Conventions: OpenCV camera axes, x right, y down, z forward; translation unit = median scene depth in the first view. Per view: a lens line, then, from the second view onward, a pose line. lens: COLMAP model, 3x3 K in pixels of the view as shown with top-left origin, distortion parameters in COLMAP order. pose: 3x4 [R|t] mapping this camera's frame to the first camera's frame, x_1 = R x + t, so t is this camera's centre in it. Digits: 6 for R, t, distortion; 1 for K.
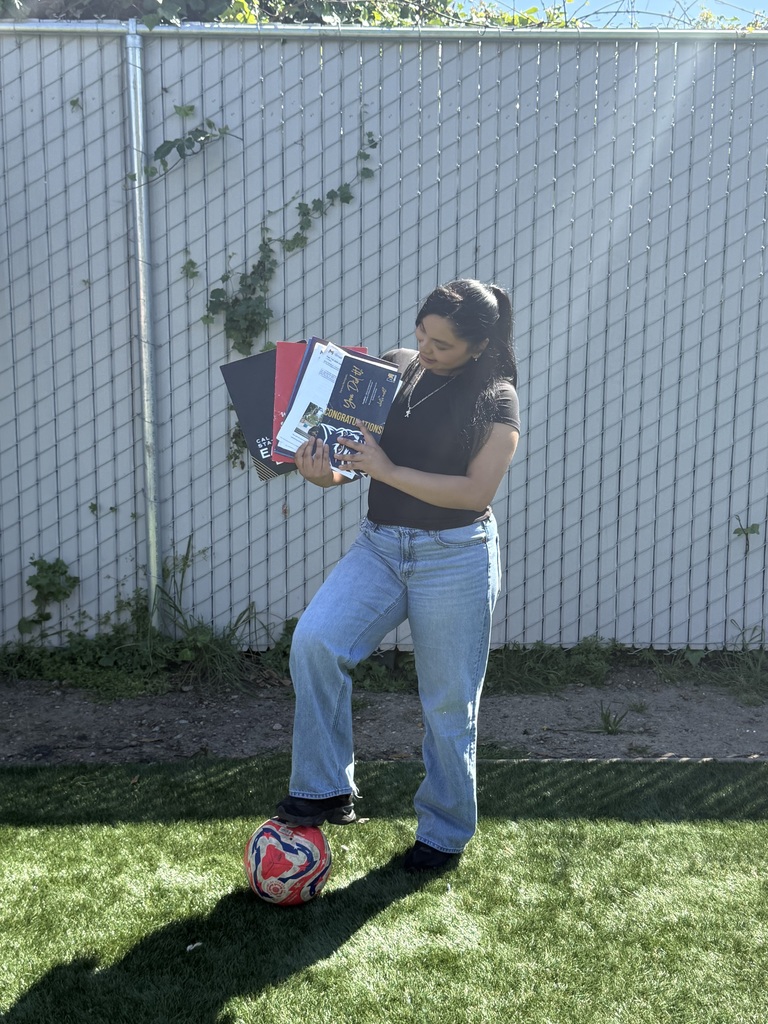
lens RADIAL K [[1319.7, 0, 384.0], [0, 1319.7, 512.0], [0, 0, 1]] dist [0.206050, -0.517494]
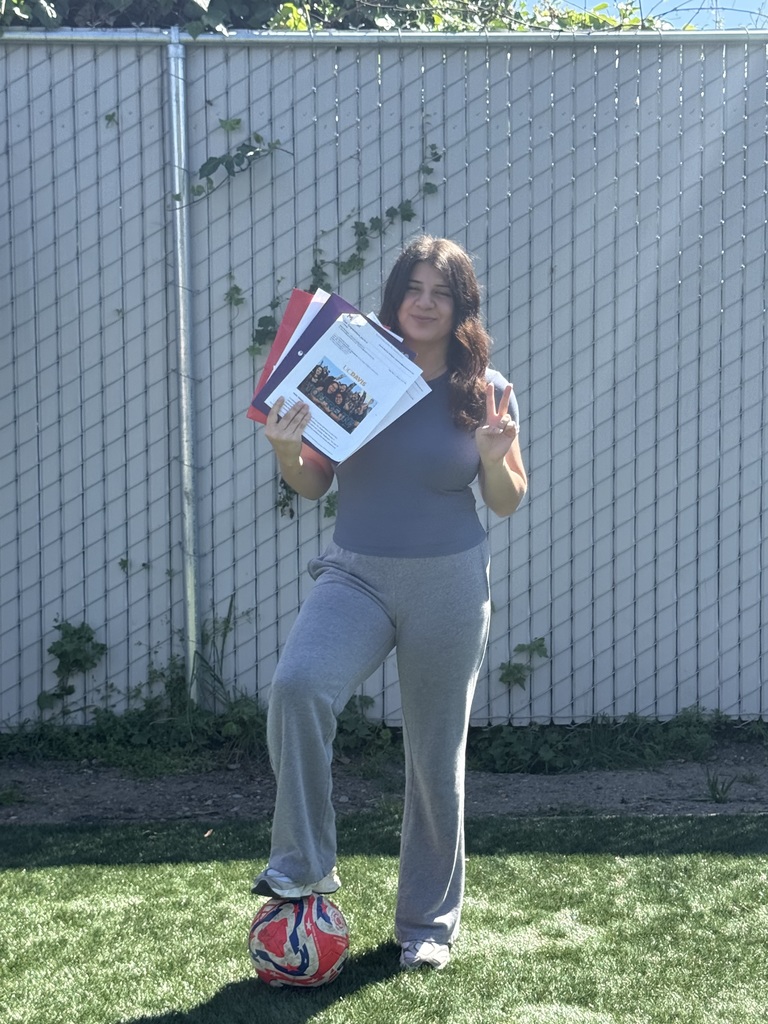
lens RADIAL K [[1864.2, 0, 384.0], [0, 1864.2, 512.0], [0, 0, 1]] dist [0.130339, 0.086097]
pose [[0.999876, -0.012868, 0.009065, -0.058089], [0.013564, 0.996583, -0.081476, 0.067449], [-0.007986, 0.081589, 0.996634, -0.246113]]
